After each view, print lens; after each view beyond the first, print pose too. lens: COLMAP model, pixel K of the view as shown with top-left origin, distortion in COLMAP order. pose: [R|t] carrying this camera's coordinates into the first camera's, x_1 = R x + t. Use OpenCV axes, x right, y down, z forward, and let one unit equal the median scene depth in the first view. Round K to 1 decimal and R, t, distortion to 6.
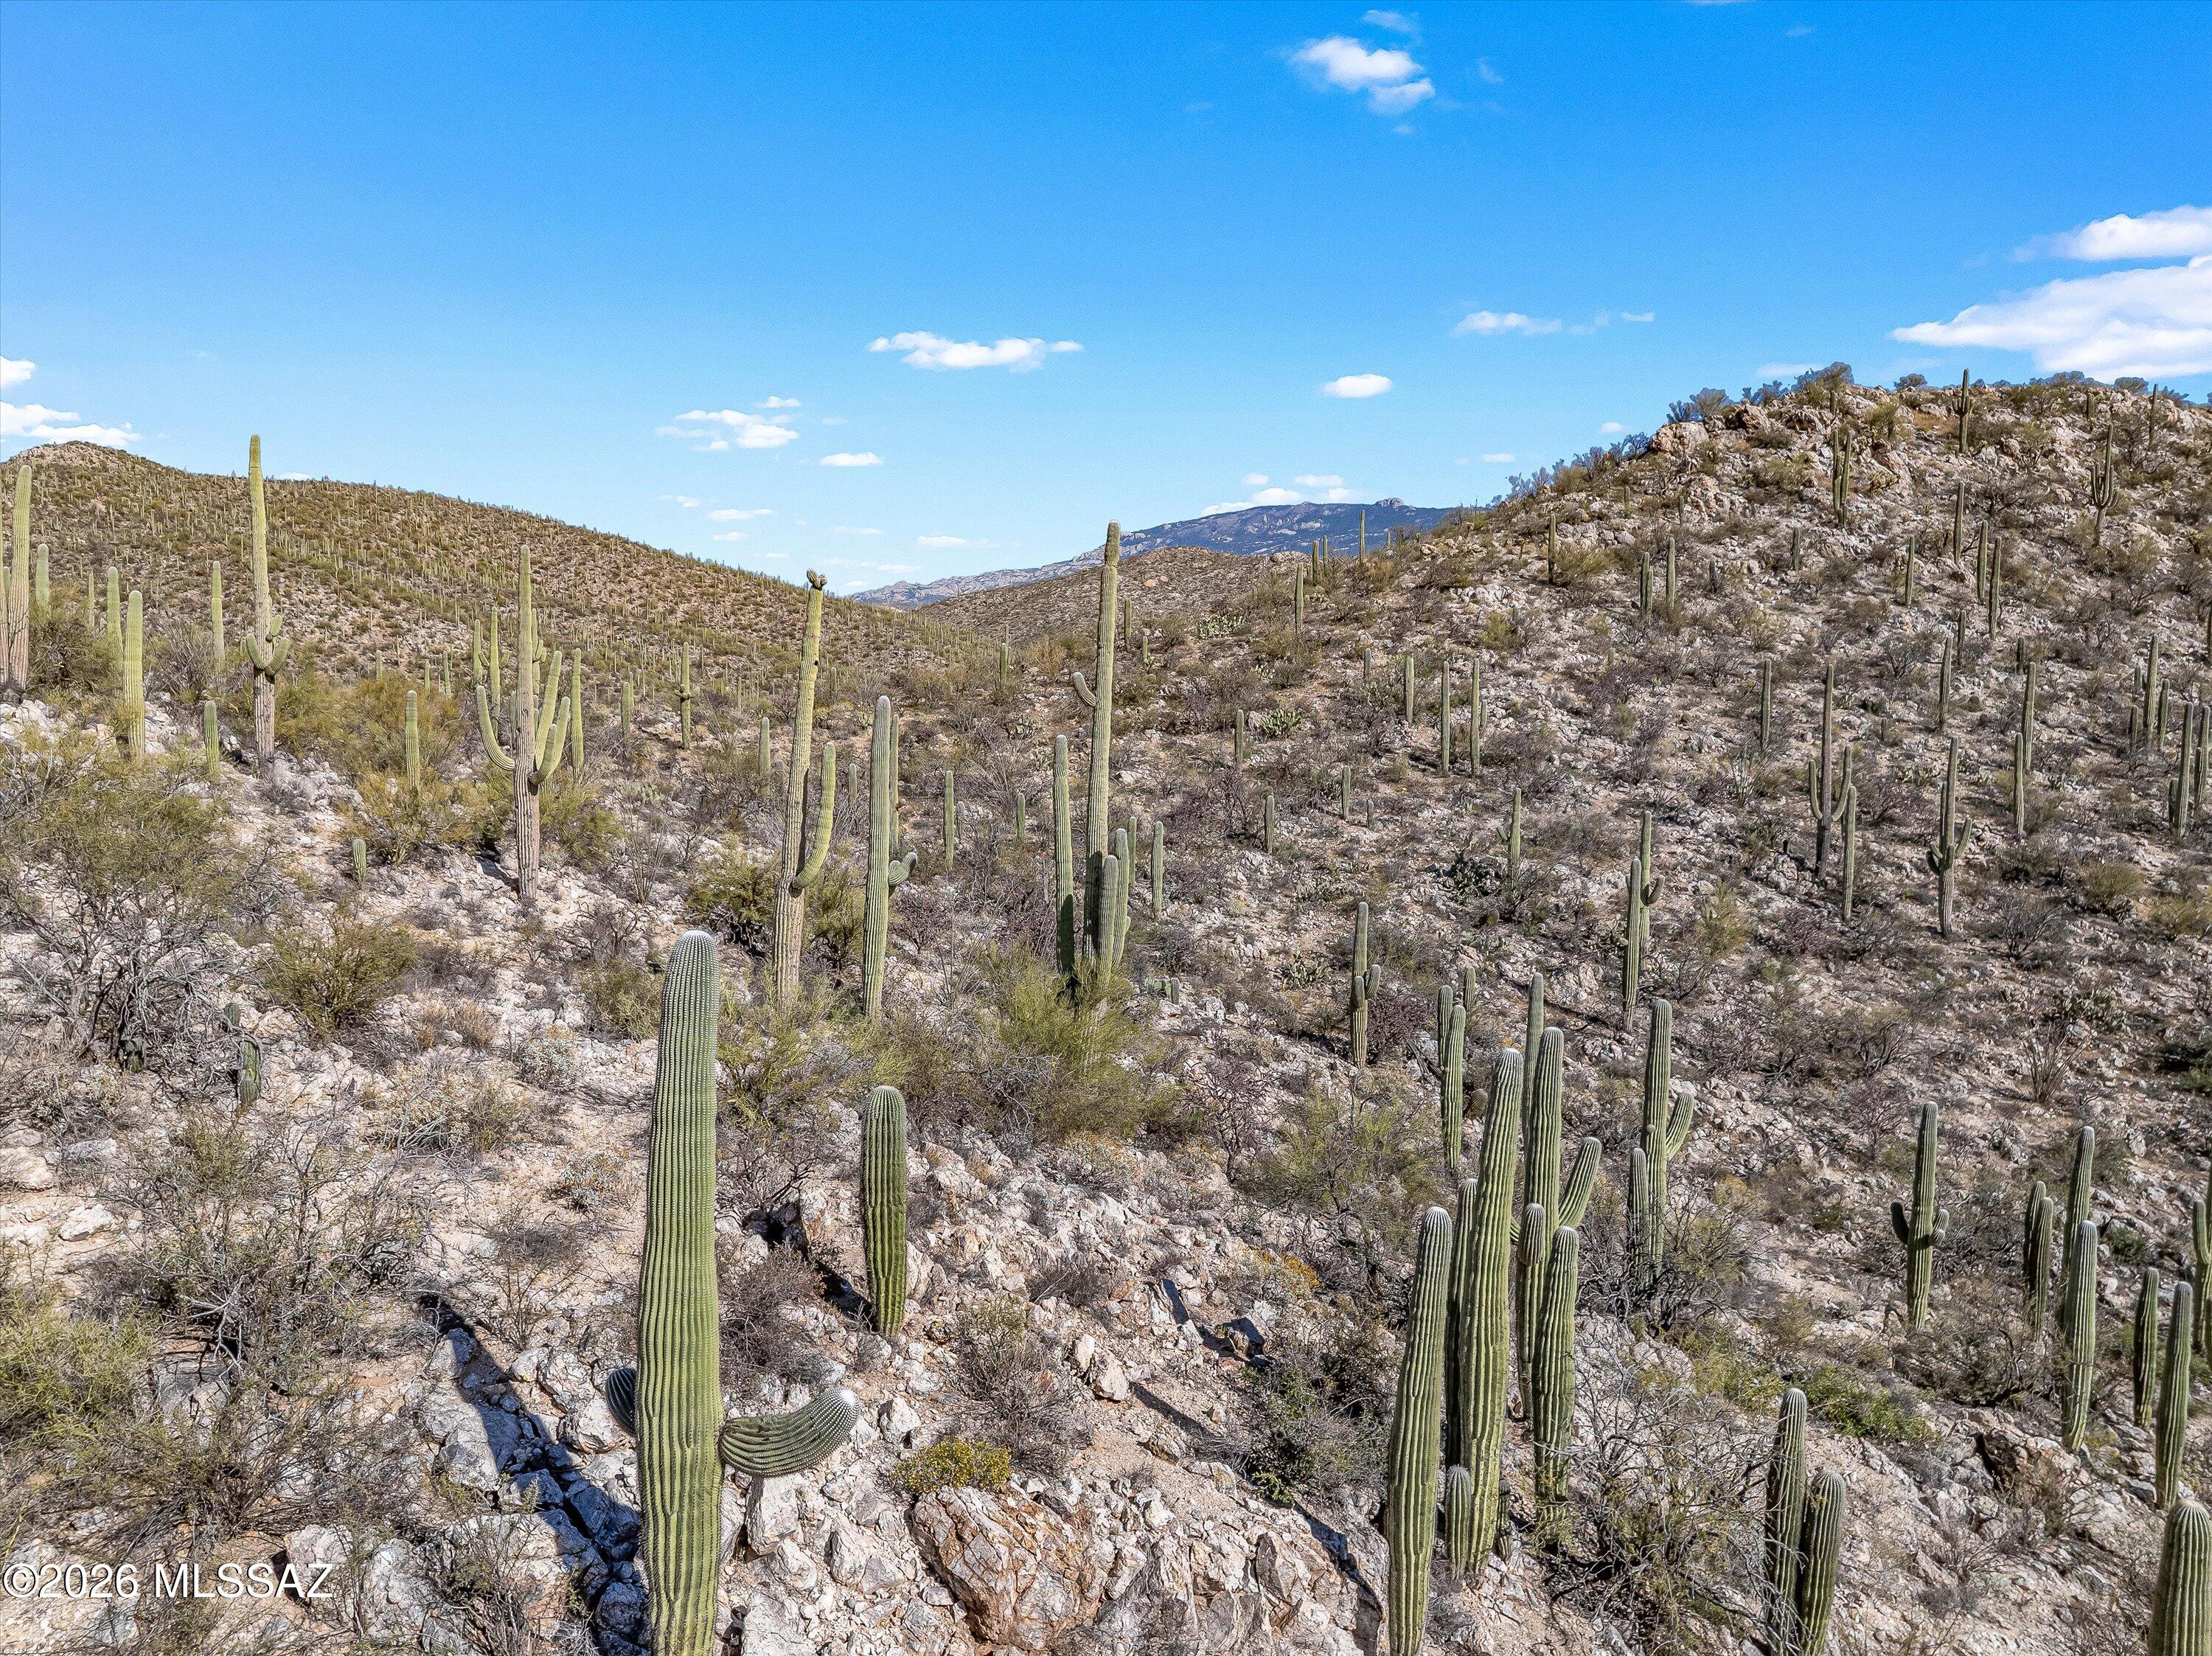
lens RADIAL K [[1552.2, 0, 1066.1], [0, 1552.2, 840.2], [0, 0, 1]] dist [0.012299, -0.080921]
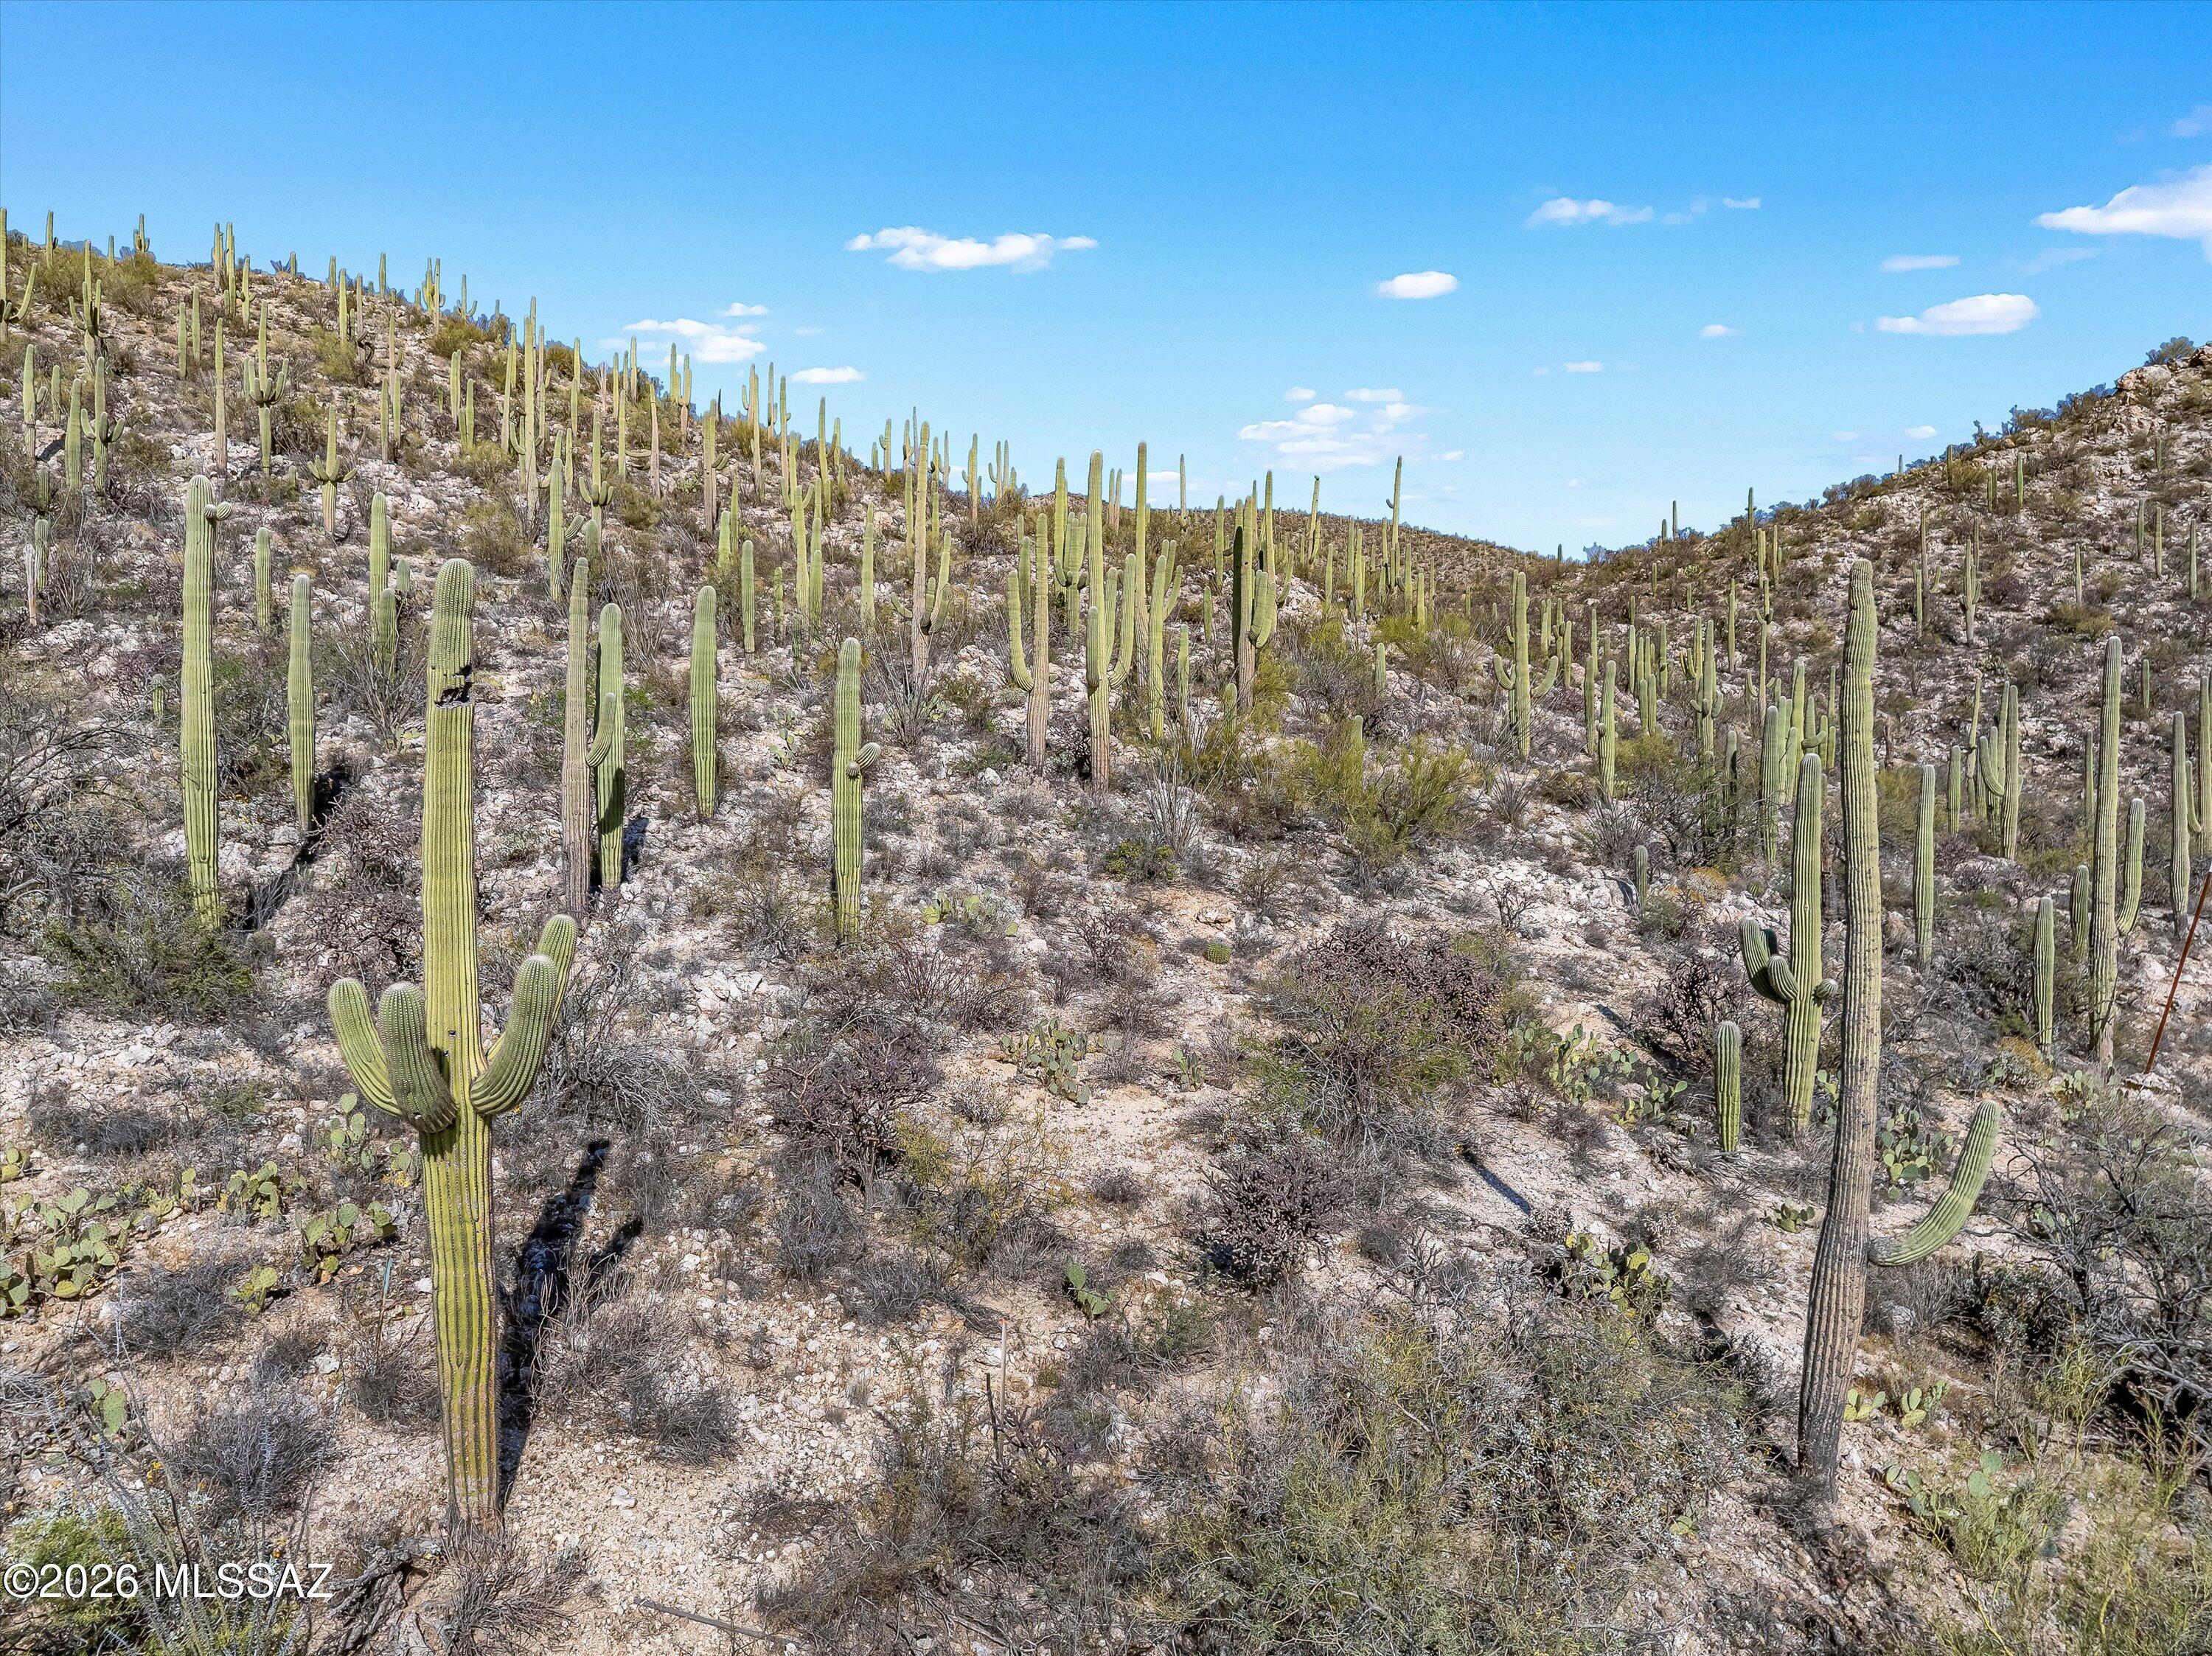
lens RADIAL K [[1594.3, 0, 1098.7], [0, 1594.3, 689.3], [0, 0, 1]] dist [-0.038977, 0.009967]
pose [[0.861612, -0.010737, -0.507454, 0.366138], [-0.042836, 0.994671, -0.093778, 0.201680], [0.505757, 0.102538, 0.856560, -0.690947]]
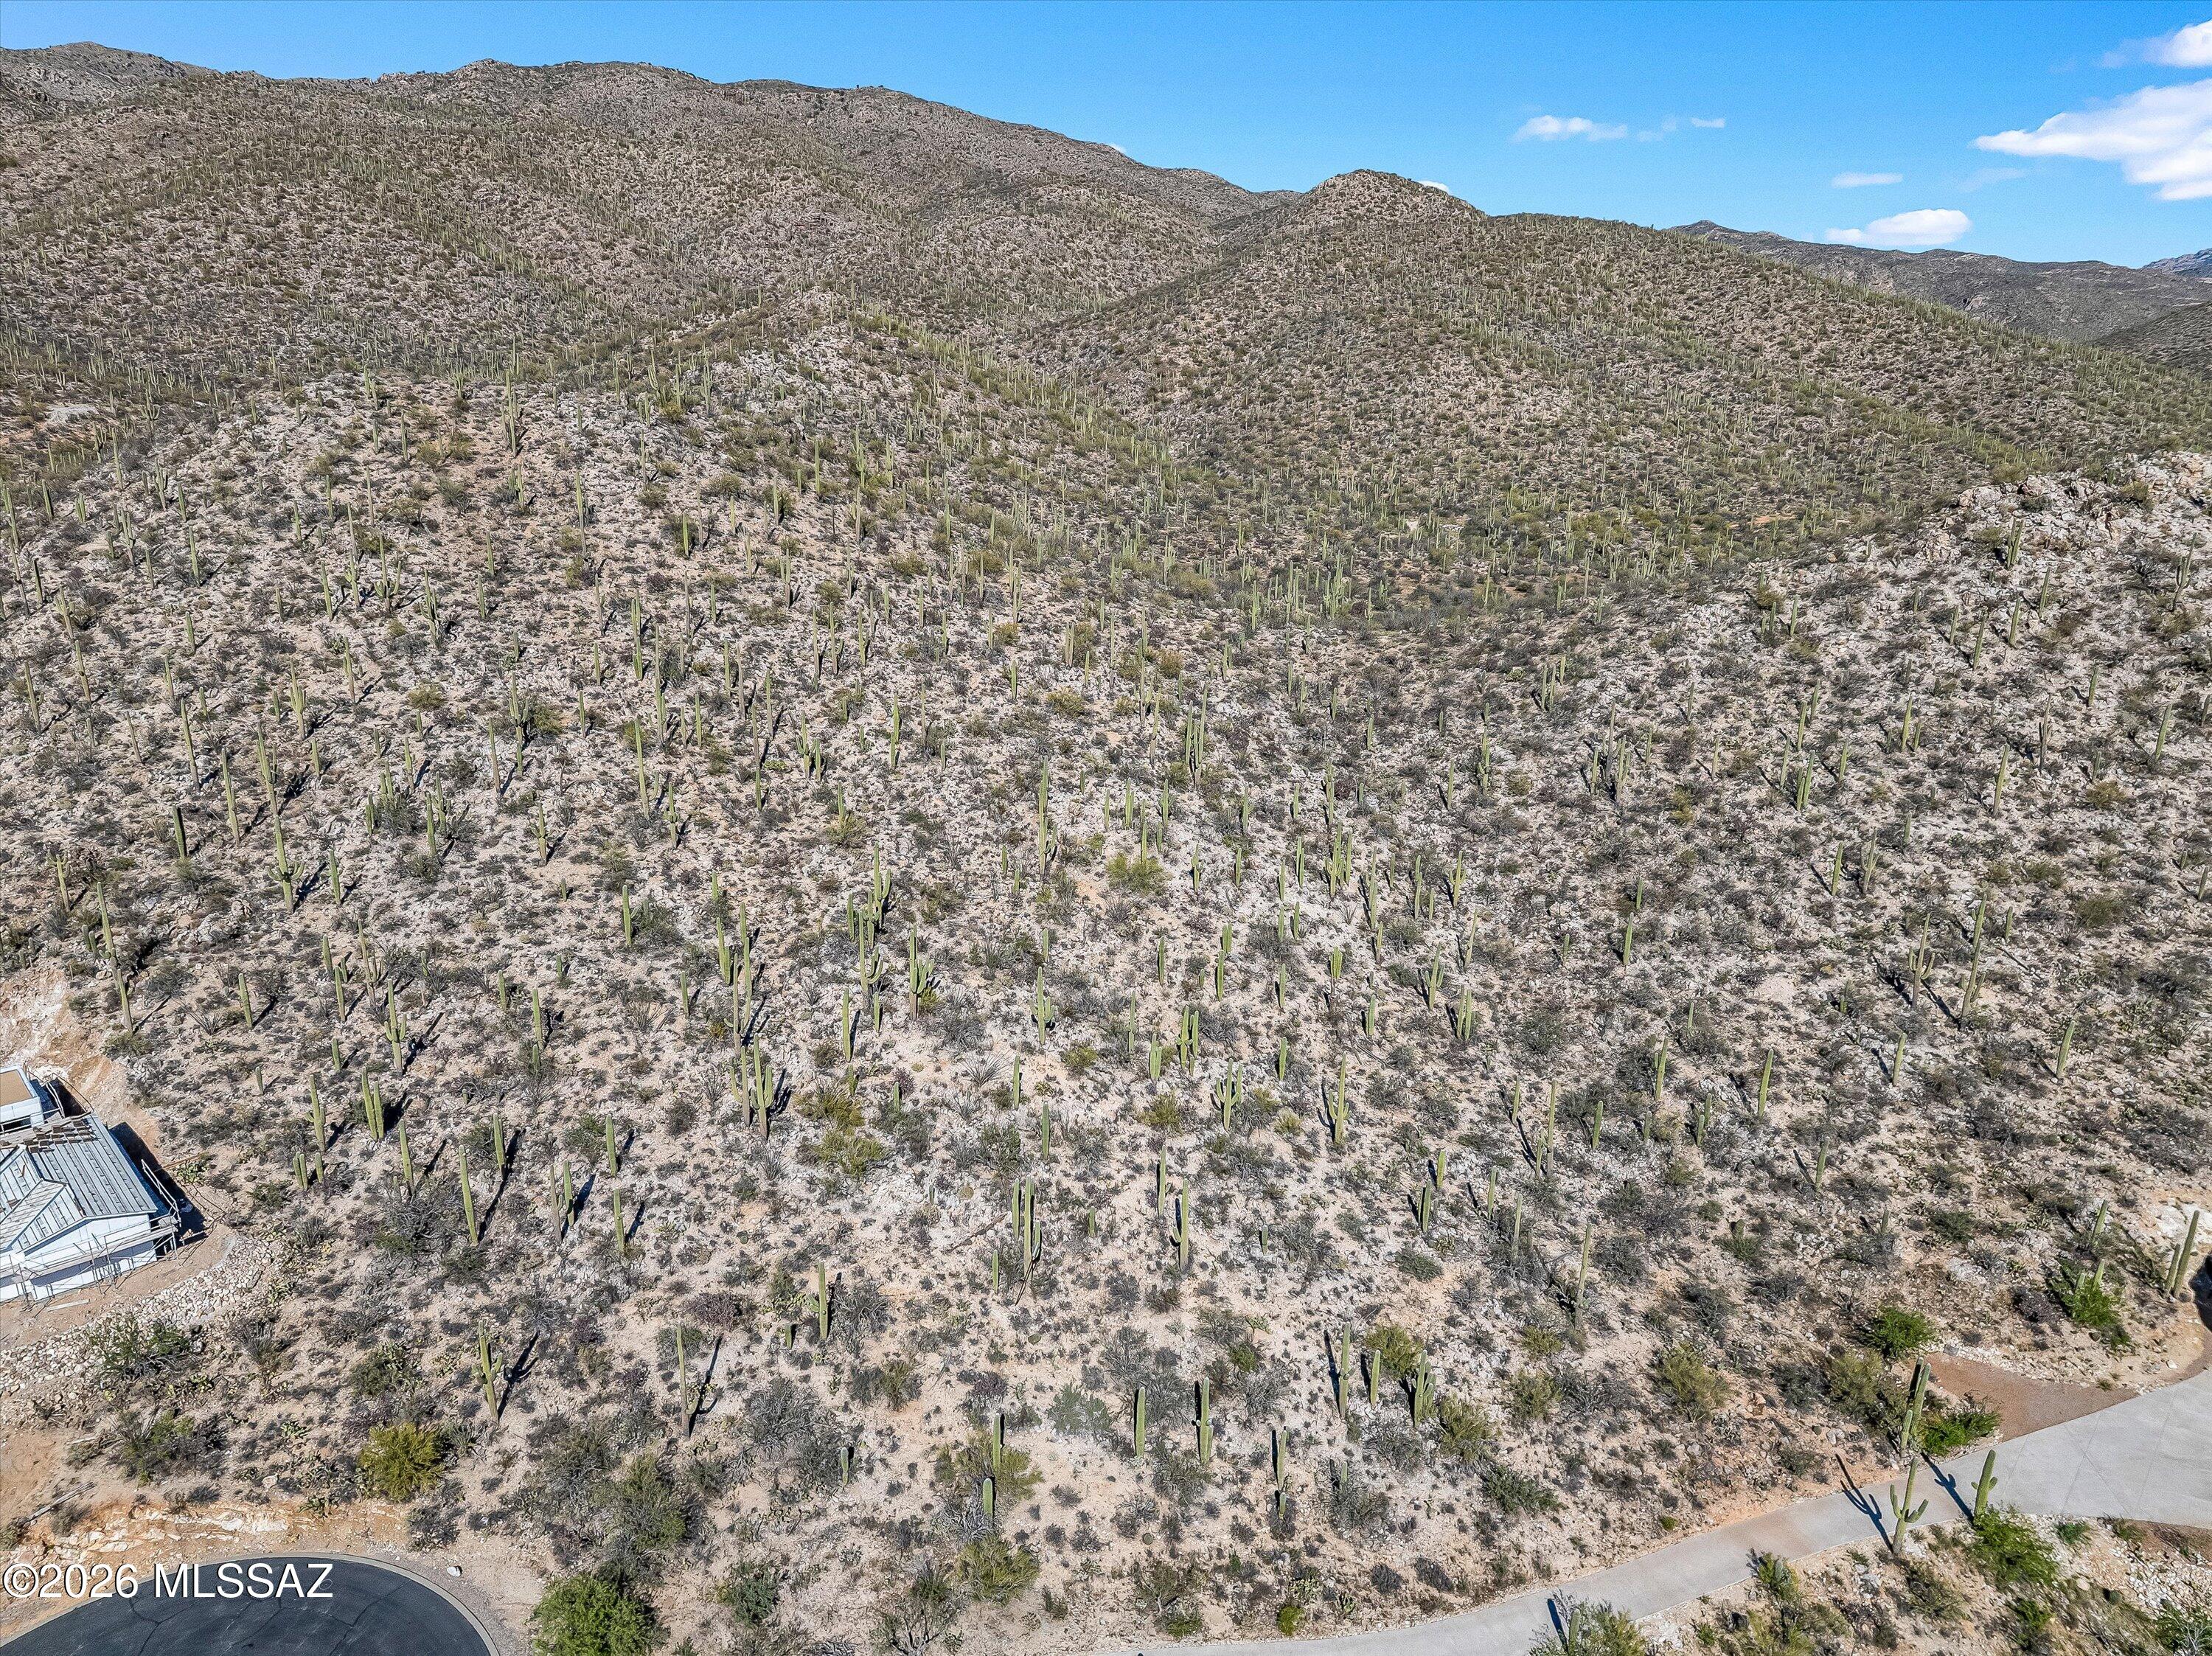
lens RADIAL K [[1559.7, 0, 1085.1], [0, 1559.7, 824.8], [0, 0, 1]] dist [-0.040287, -0.001872]
pose [[0.736083, 0.204148, -0.645373, 0.968439], [-0.073006, 0.971818, 0.224144, -0.263577], [0.672943, -0.117872, 0.730242, -0.965412]]
